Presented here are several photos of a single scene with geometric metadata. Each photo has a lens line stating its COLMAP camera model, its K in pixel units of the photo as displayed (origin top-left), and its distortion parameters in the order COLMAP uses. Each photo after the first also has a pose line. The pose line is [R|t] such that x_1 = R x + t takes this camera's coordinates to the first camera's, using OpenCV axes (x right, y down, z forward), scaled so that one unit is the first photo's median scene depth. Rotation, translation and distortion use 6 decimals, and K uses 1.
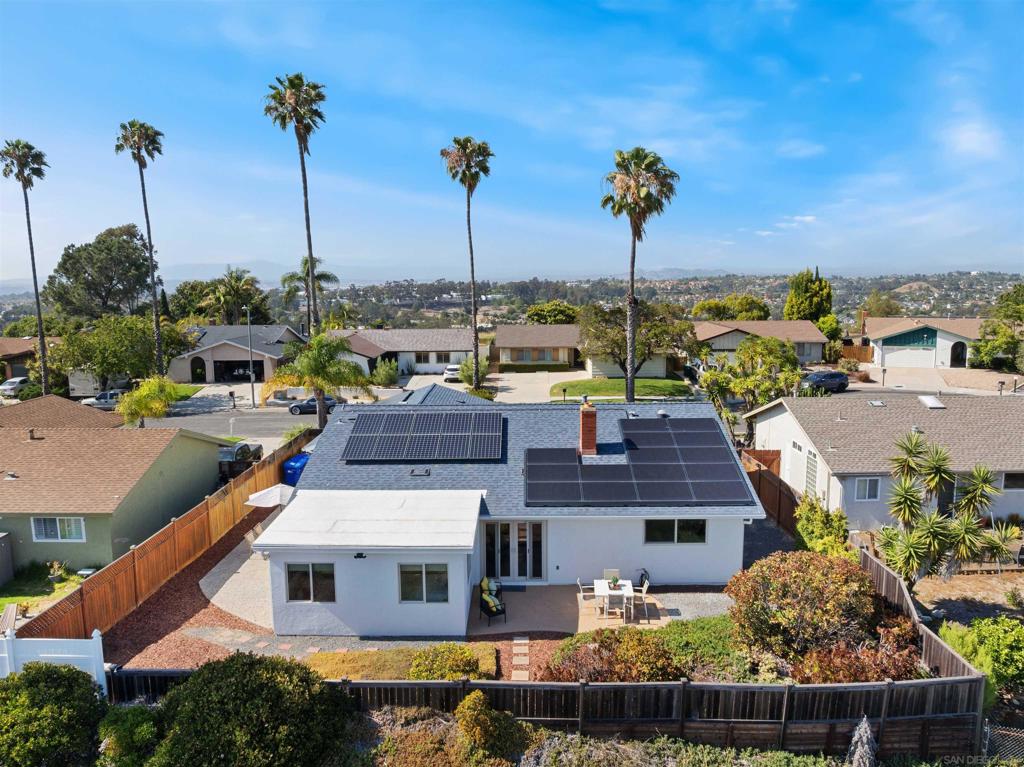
lens RADIAL K [[737.3, 0, 512.0], [0, 737.3, 383.5], [0, 0, 1]] dist [-0.041445, 0.001253]
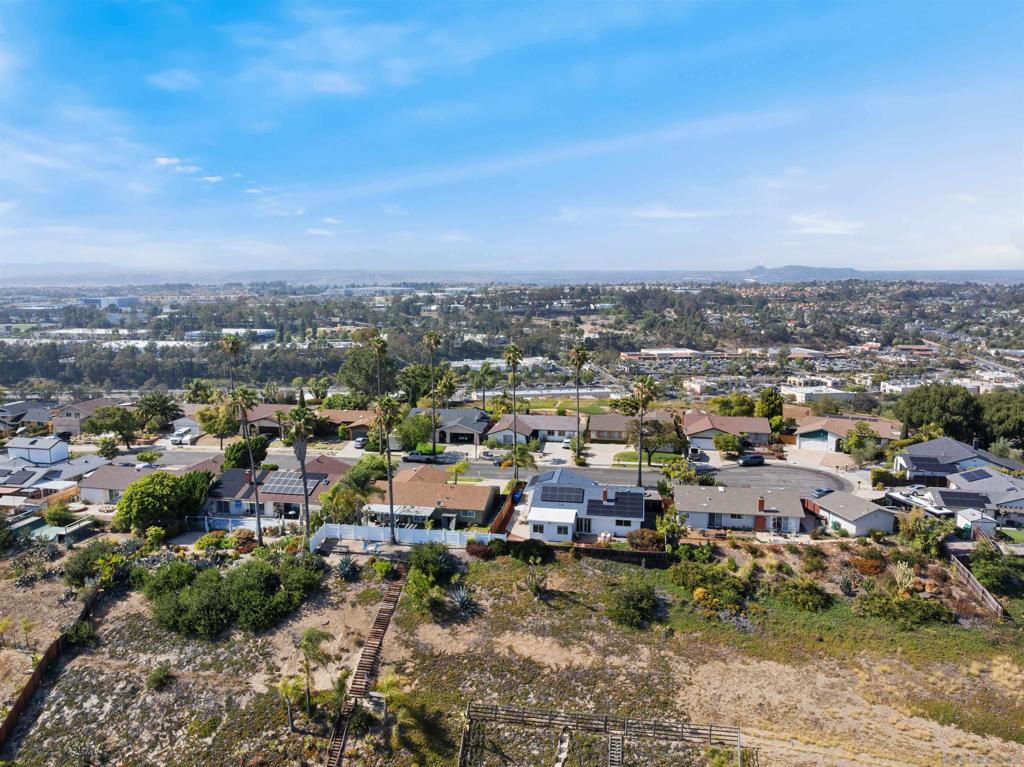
lens RADIAL K [[737.3, 0, 512.0], [0, 737.3, 383.5], [0, 0, 1]] dist [-0.041445, 0.001253]
pose [[0.988945, 0.036903, -0.143617, 0.053021], [-0.036528, 0.999319, 0.005247, -0.179225], [0.143712, 0.000057, 0.989619, -0.980663]]
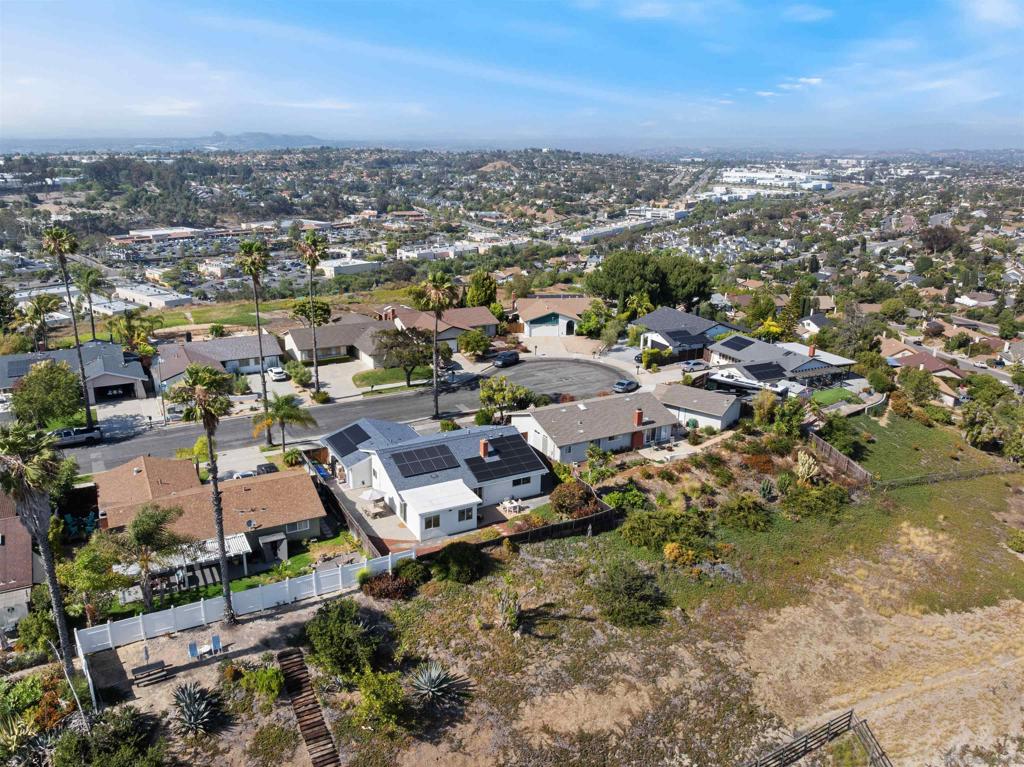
lens RADIAL K [[758.7, 0, 513.4], [0, 758.7, 379.1], [0, 0, 1]] dist [-0.043908, 0.003387]
pose [[0.865778, -0.119008, 0.486071, -0.394490], [0.042742, 0.985347, 0.165117, -0.225339], [-0.498599, -0.122179, 0.858179, -0.495852]]
